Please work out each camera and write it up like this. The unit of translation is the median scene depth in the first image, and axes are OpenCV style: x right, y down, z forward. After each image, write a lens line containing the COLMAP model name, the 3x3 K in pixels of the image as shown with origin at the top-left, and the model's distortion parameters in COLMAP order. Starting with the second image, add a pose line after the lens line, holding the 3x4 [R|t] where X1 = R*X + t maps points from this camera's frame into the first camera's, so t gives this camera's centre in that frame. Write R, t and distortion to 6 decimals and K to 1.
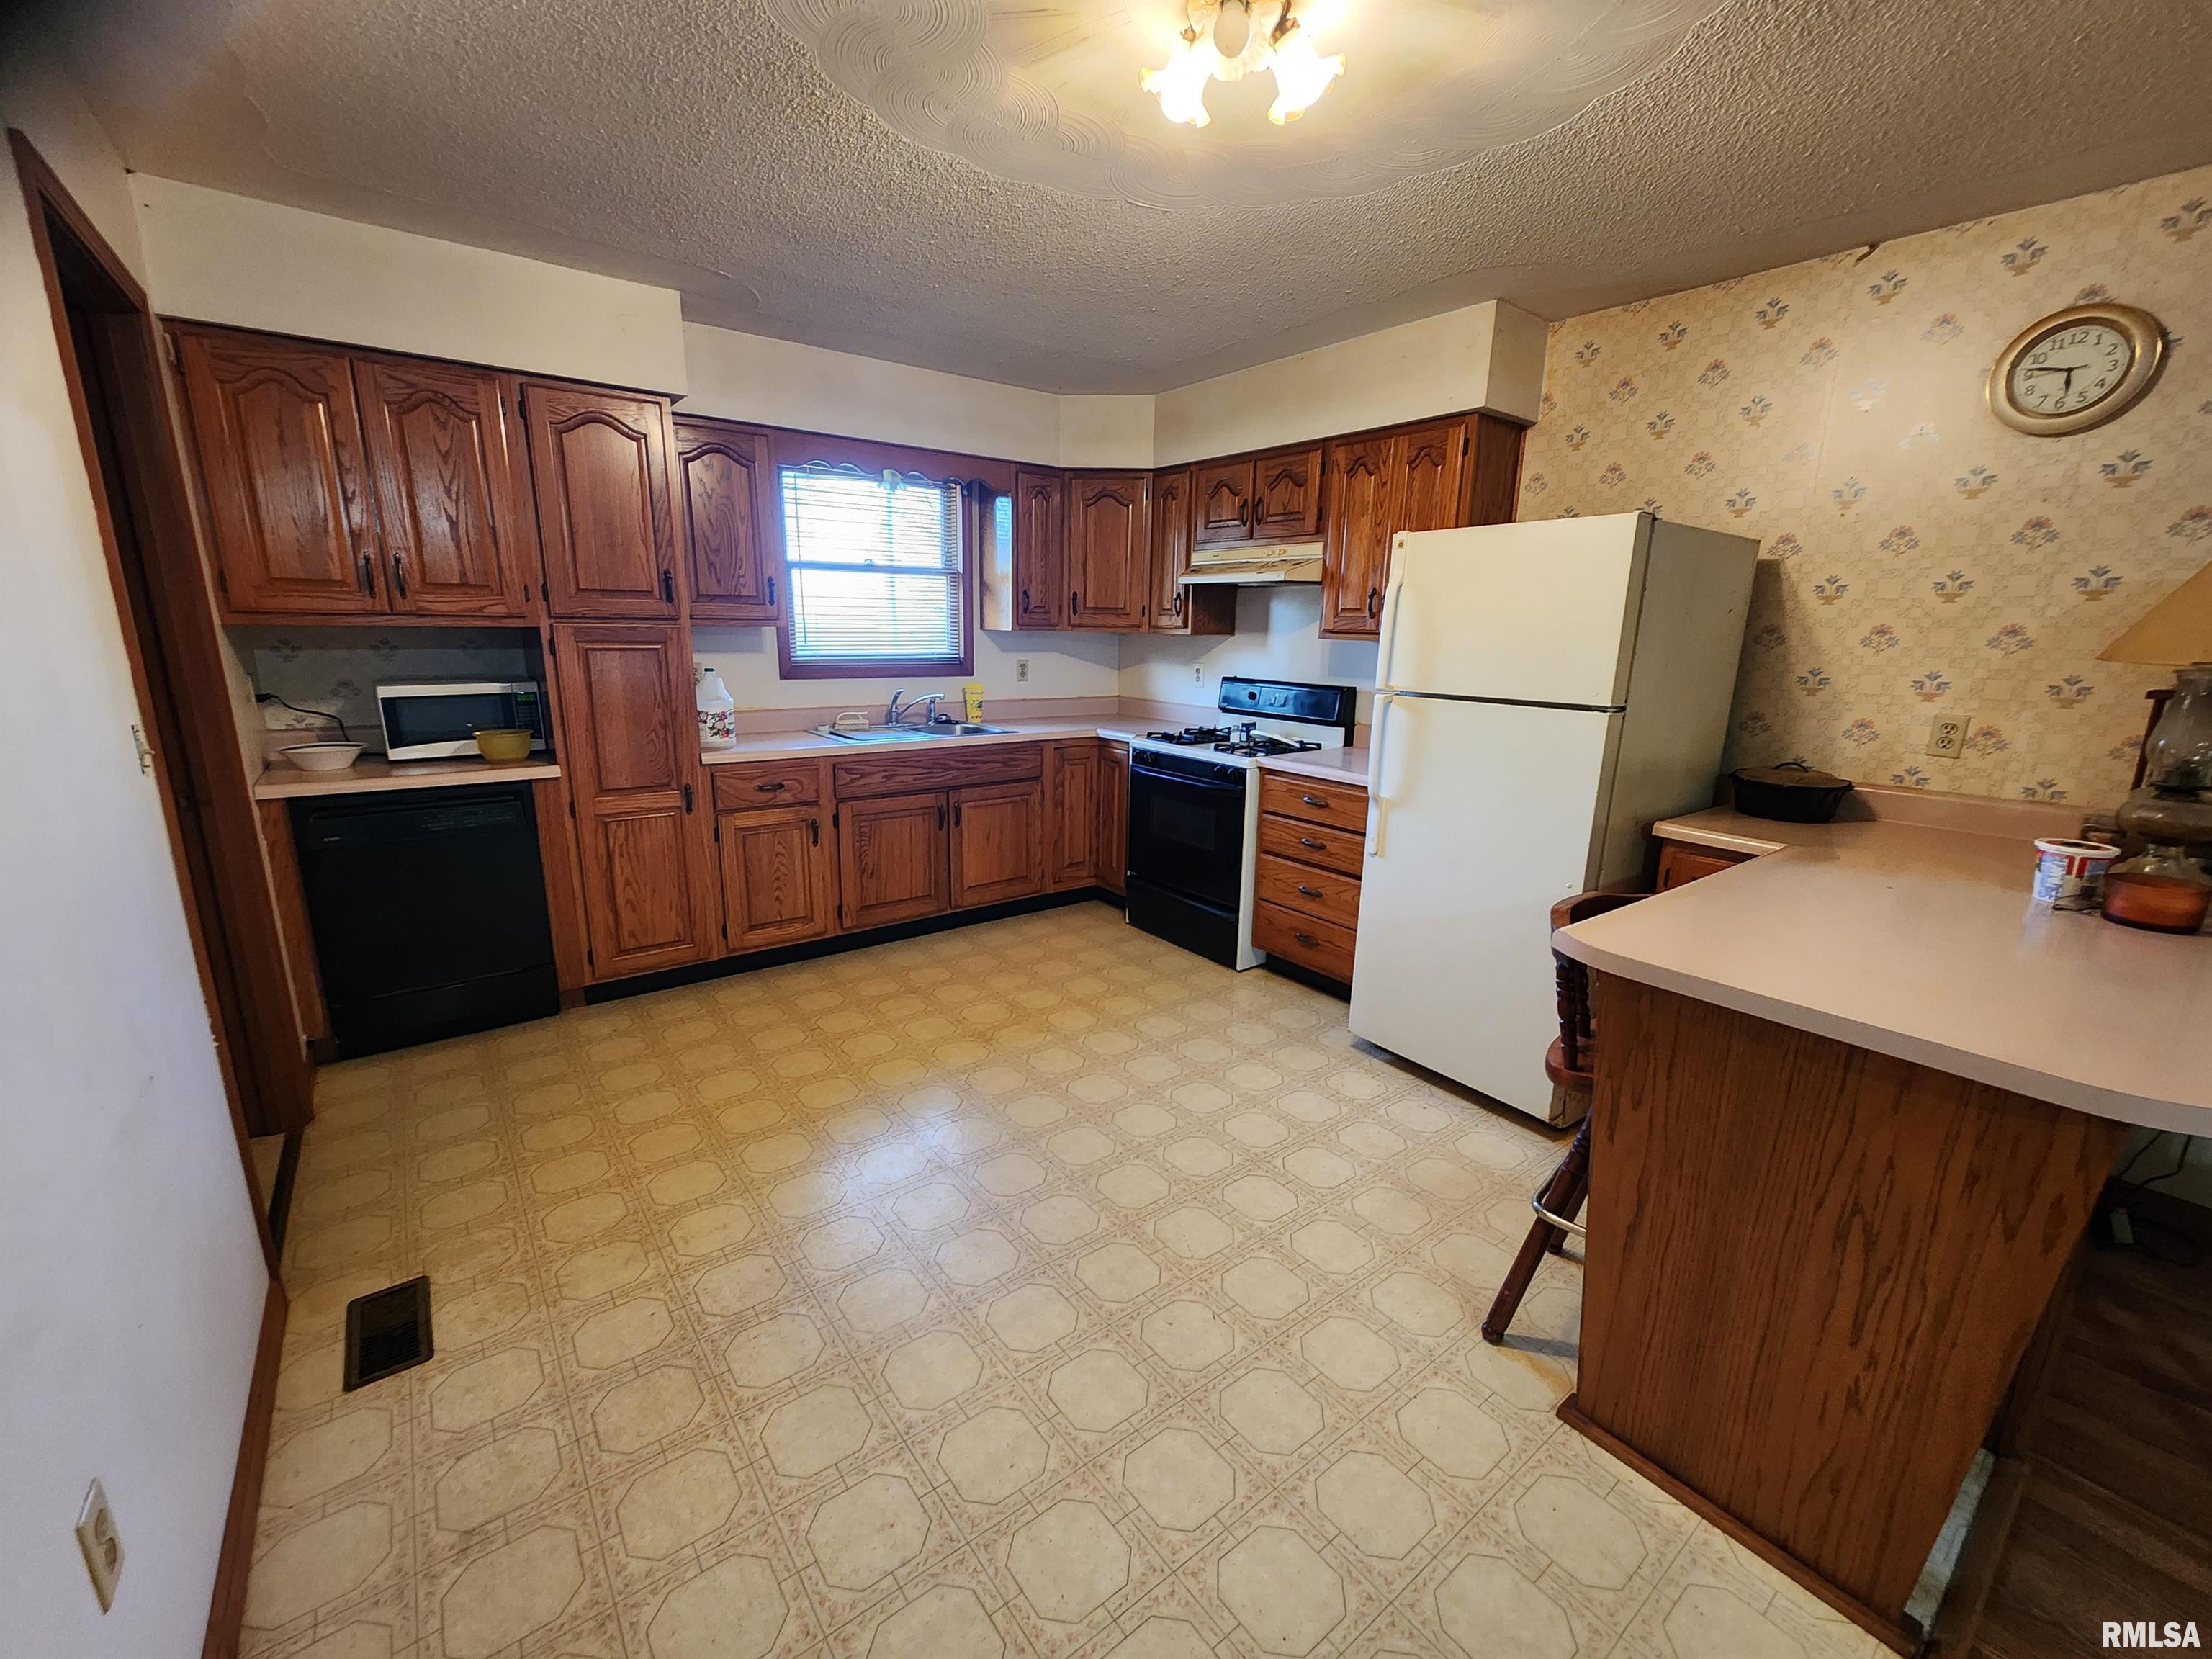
lens RADIAL K [[903.4, 0, 1099.8], [0, 903.4, 841.5], [0, 0, 1]] dist [0.000279, 0.000498]
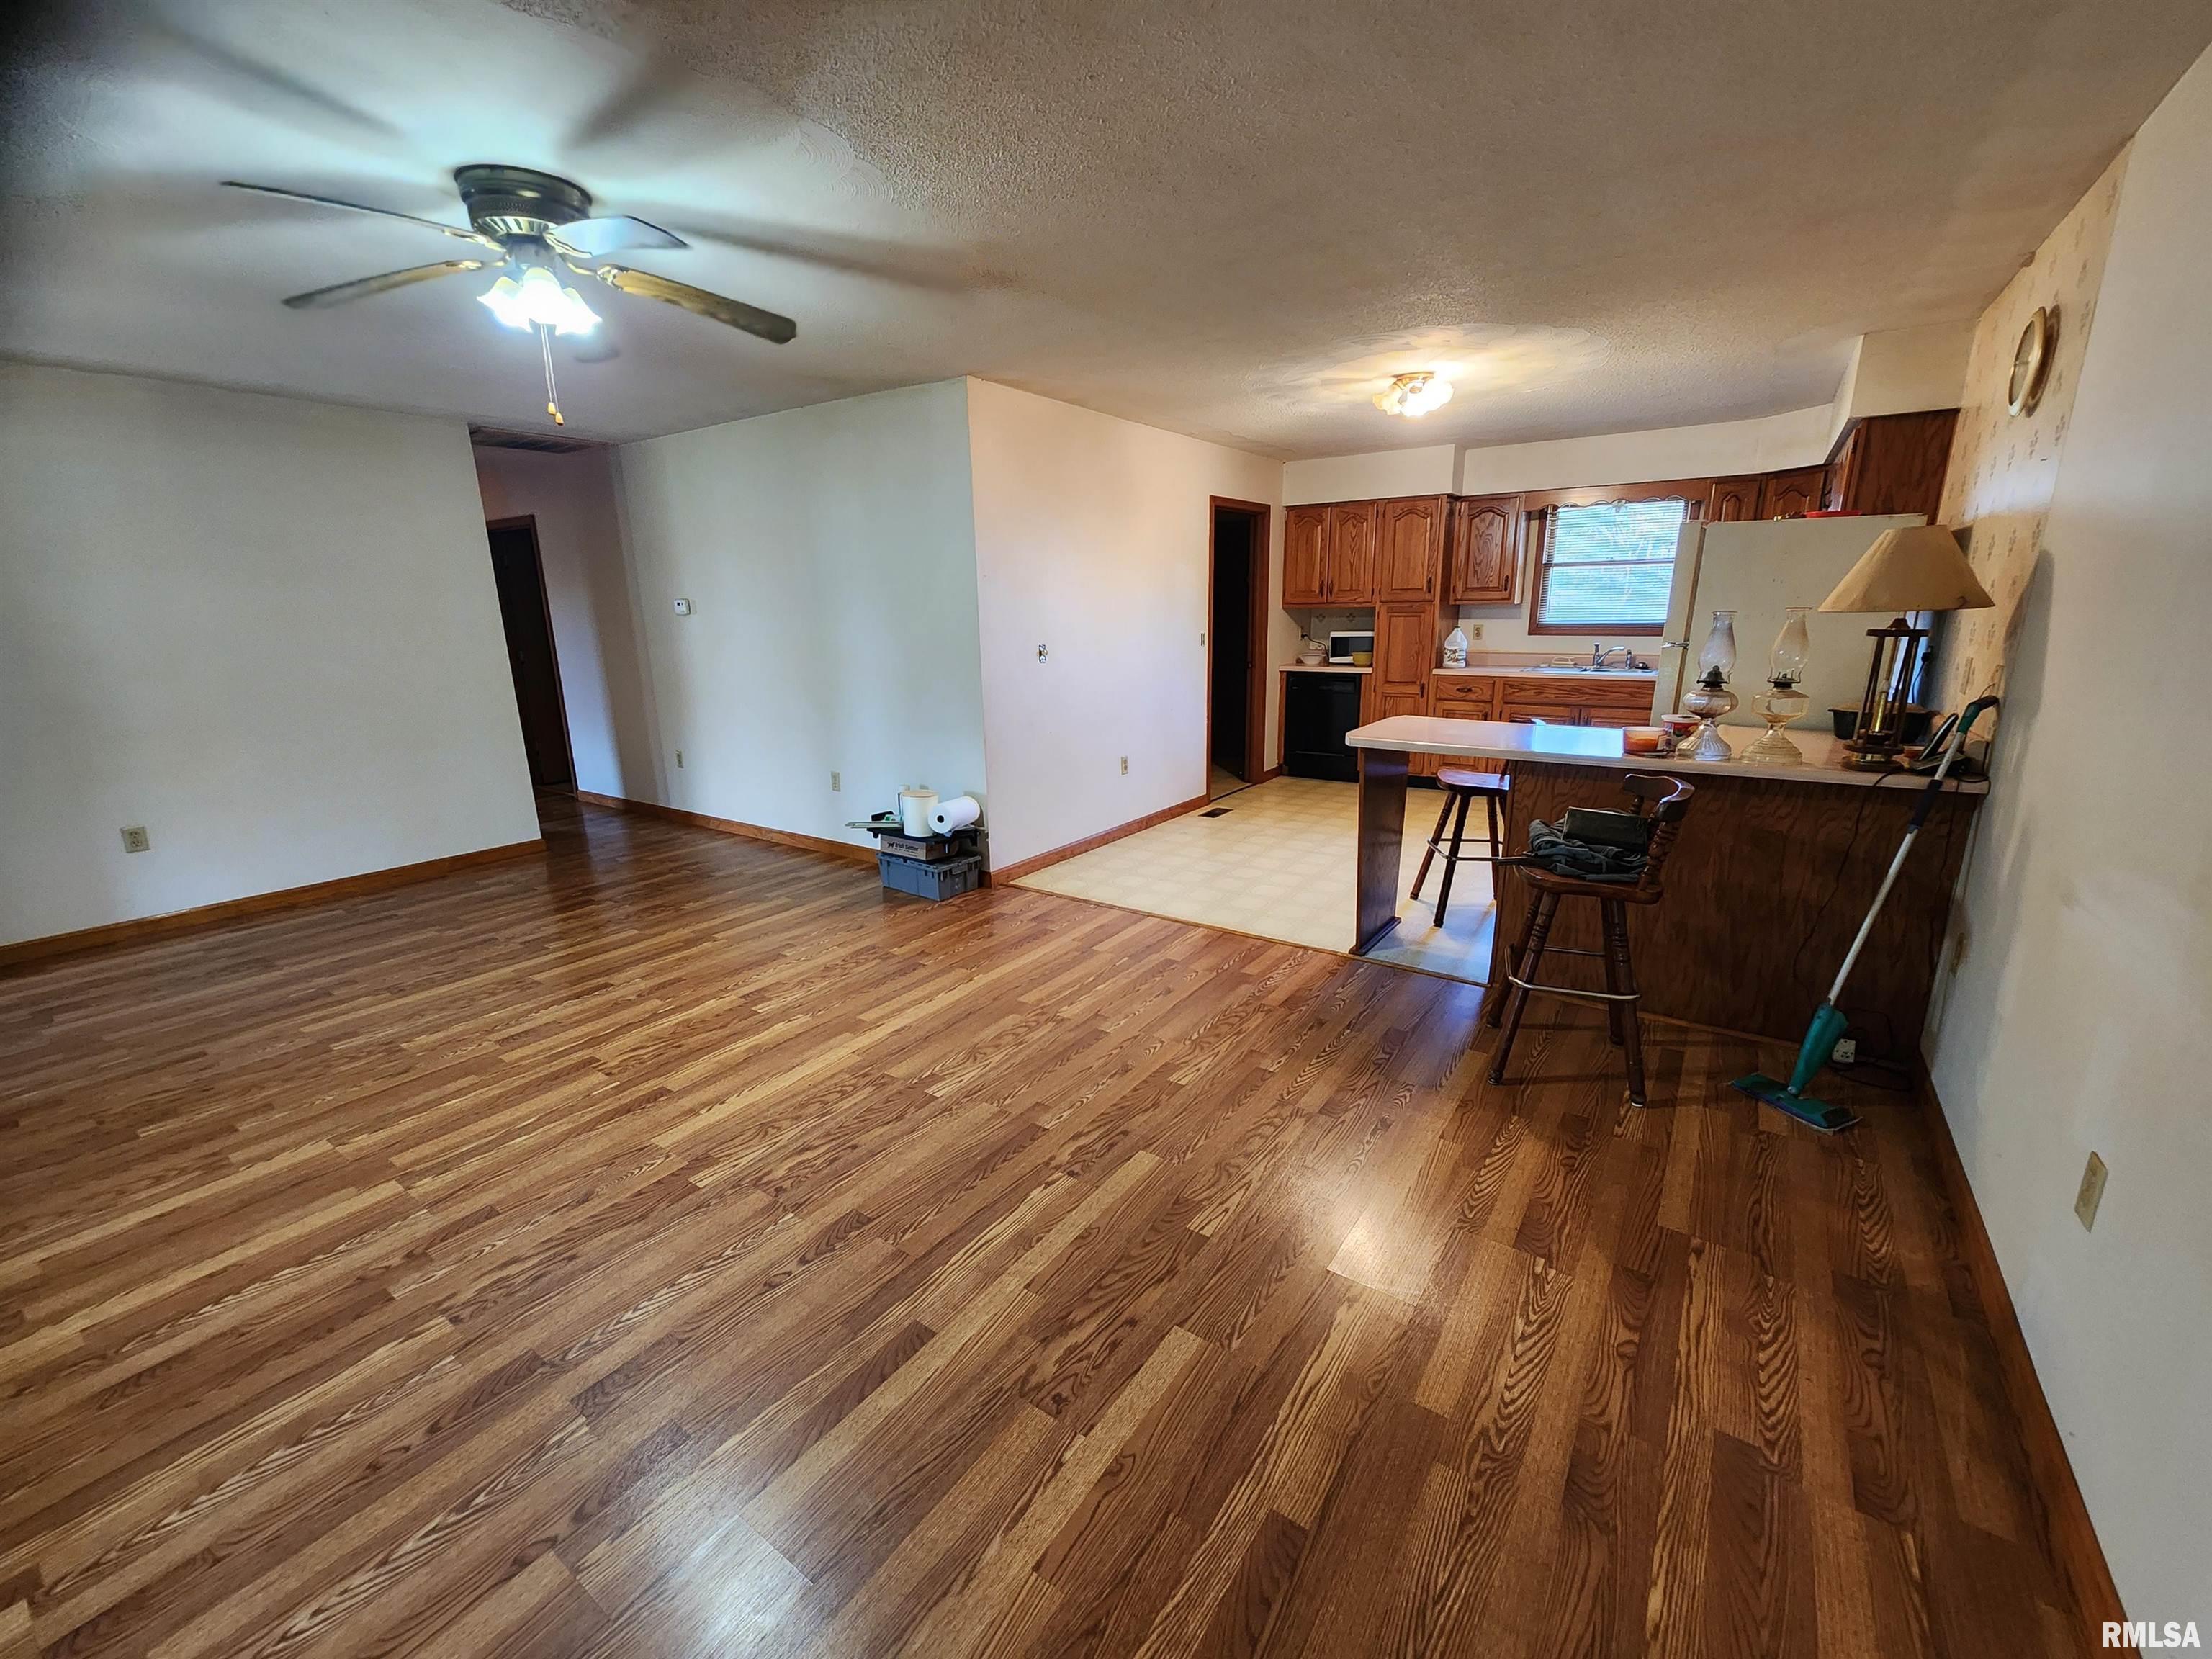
lens RADIAL K [[903.4, 0, 1107.4], [0, 903.4, 836.7], [0, 0, 1]] dist [0.000279, 0.000498]
pose [[0.305657, 0.216057, -0.927304, 1.012129], [-0.202568, 0.966374, 0.158390, 0.072993], [0.930344, 0.139429, 0.339145, -0.236859]]
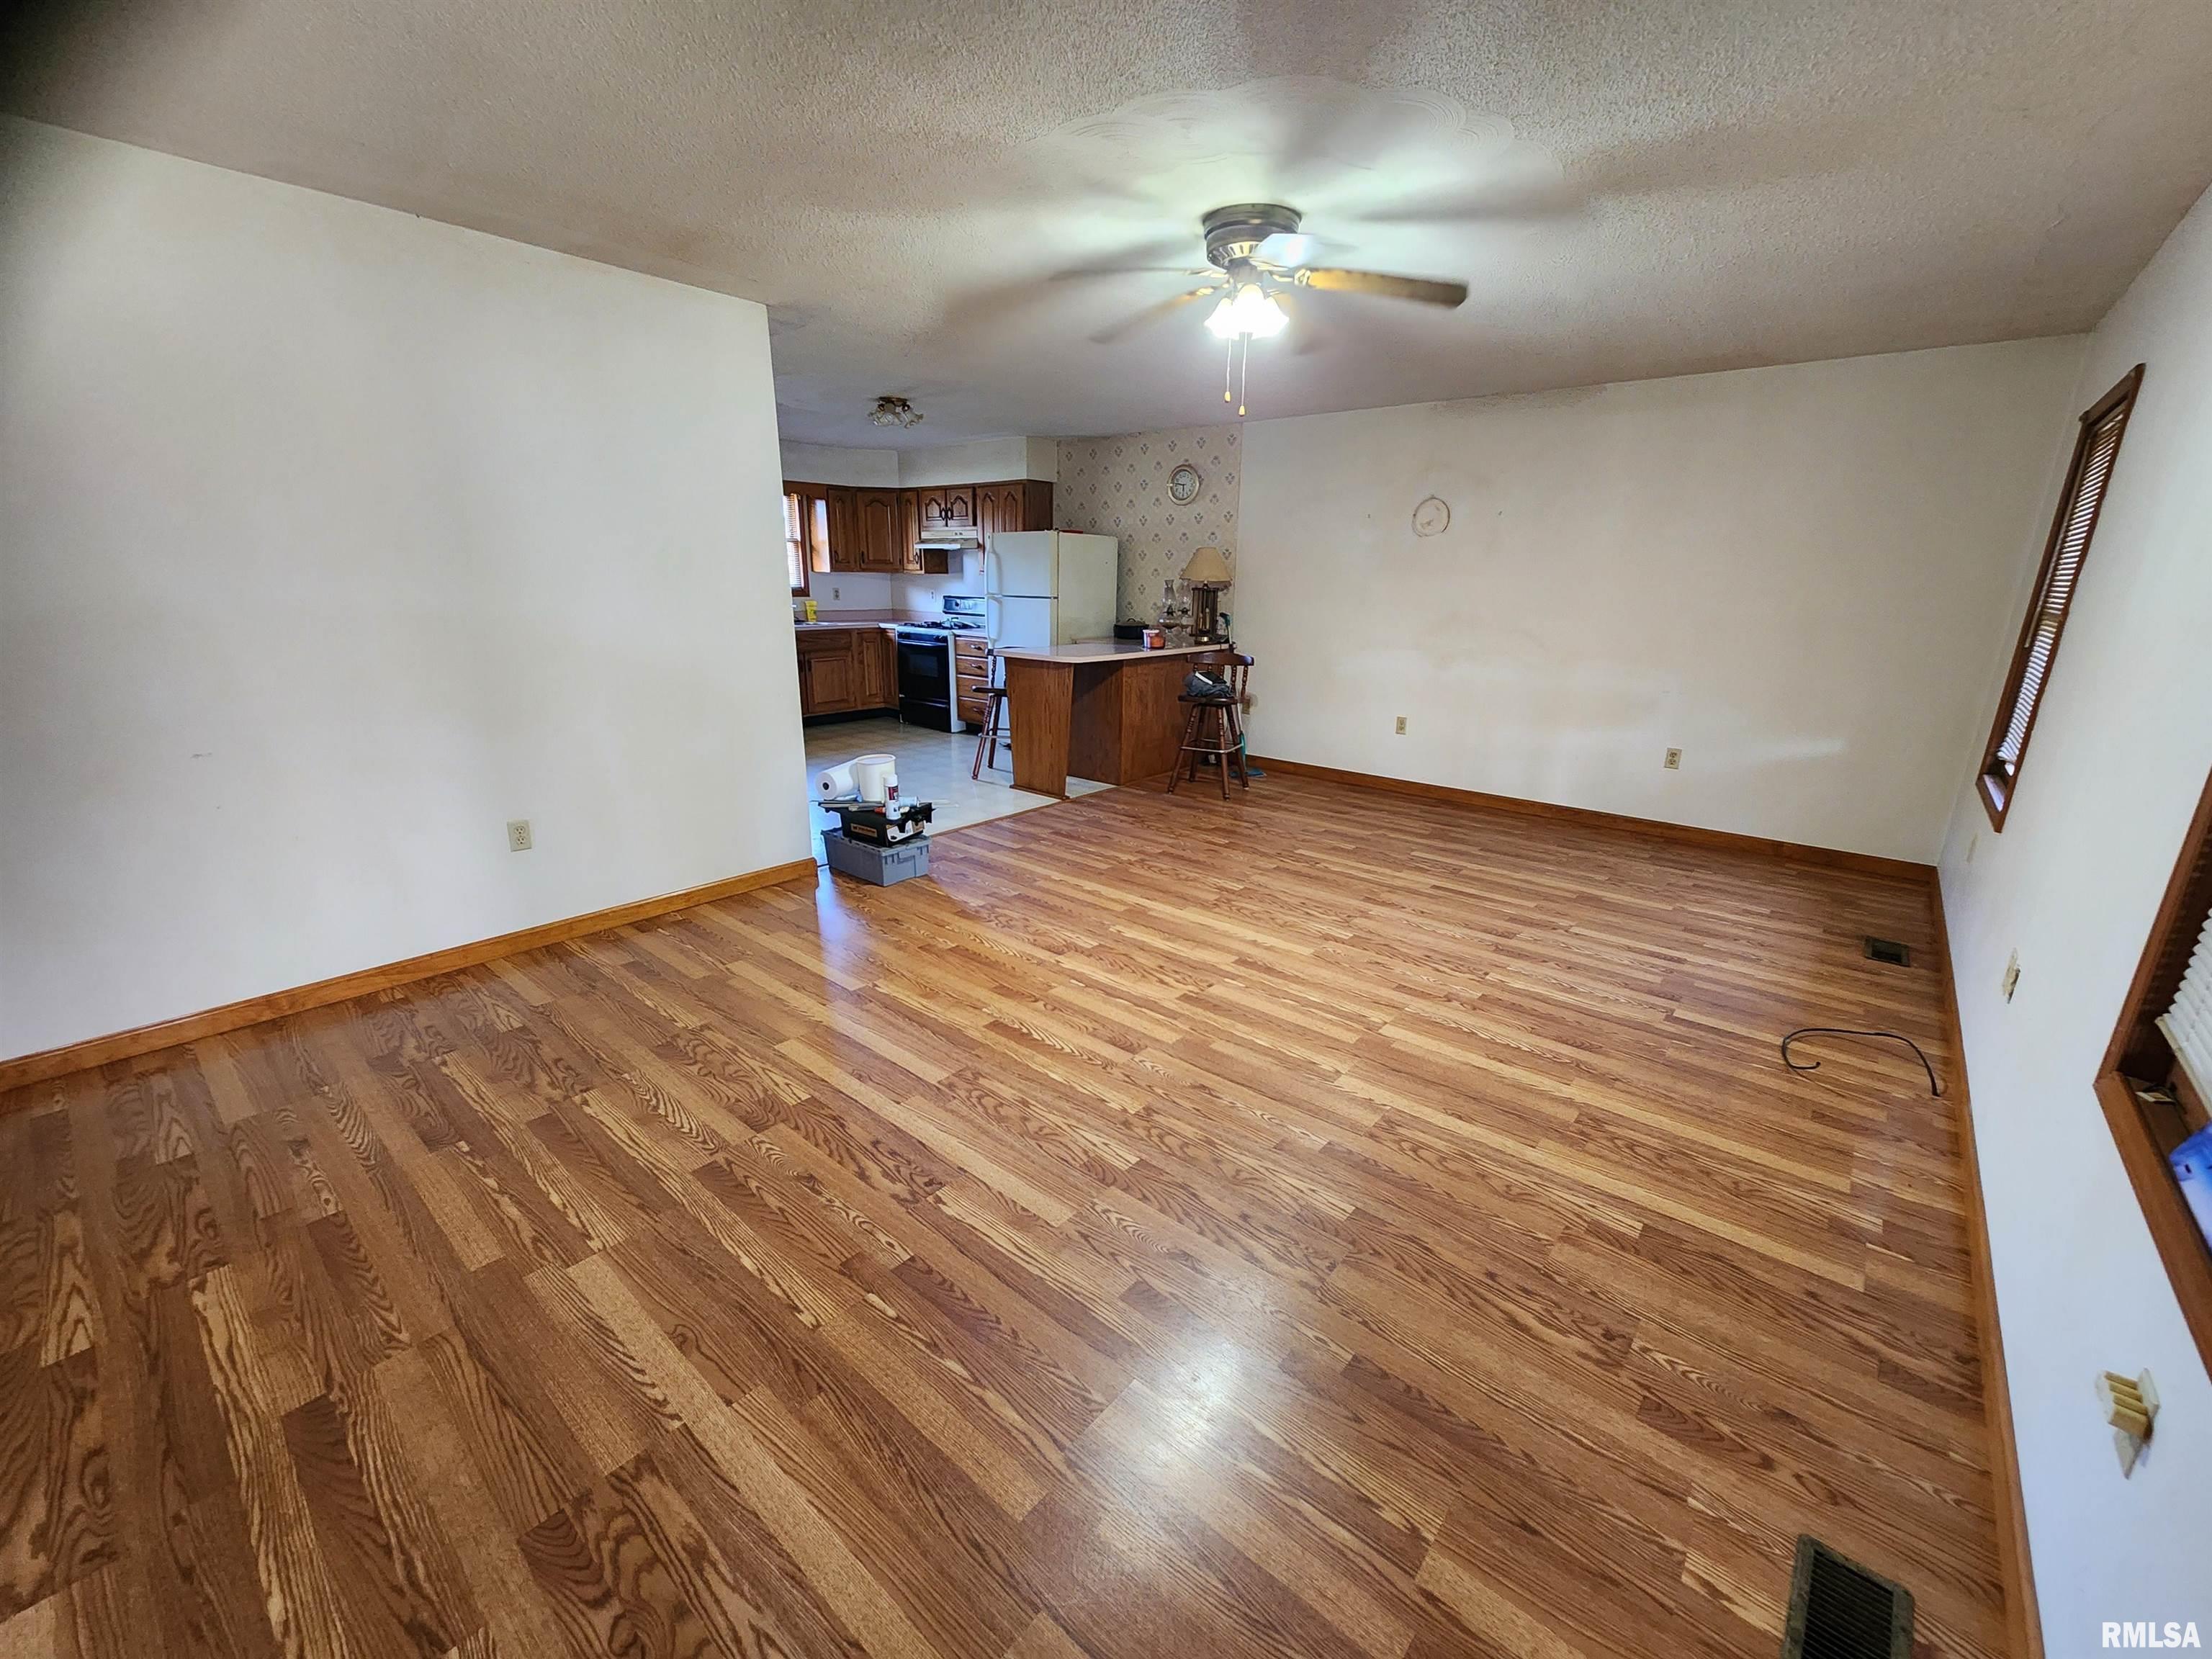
lens RADIAL K [[903.4, 0, 1115.0], [0, 903.4, 835.4], [0, 0, 1]] dist [0.000279, 0.000498]
pose [[0.976412, -0.063421, 0.206390, 0.065010], [0.052858, 0.997014, 0.056302, 0.257503], [-0.209344, -0.044064, 0.976849, -1.065539]]
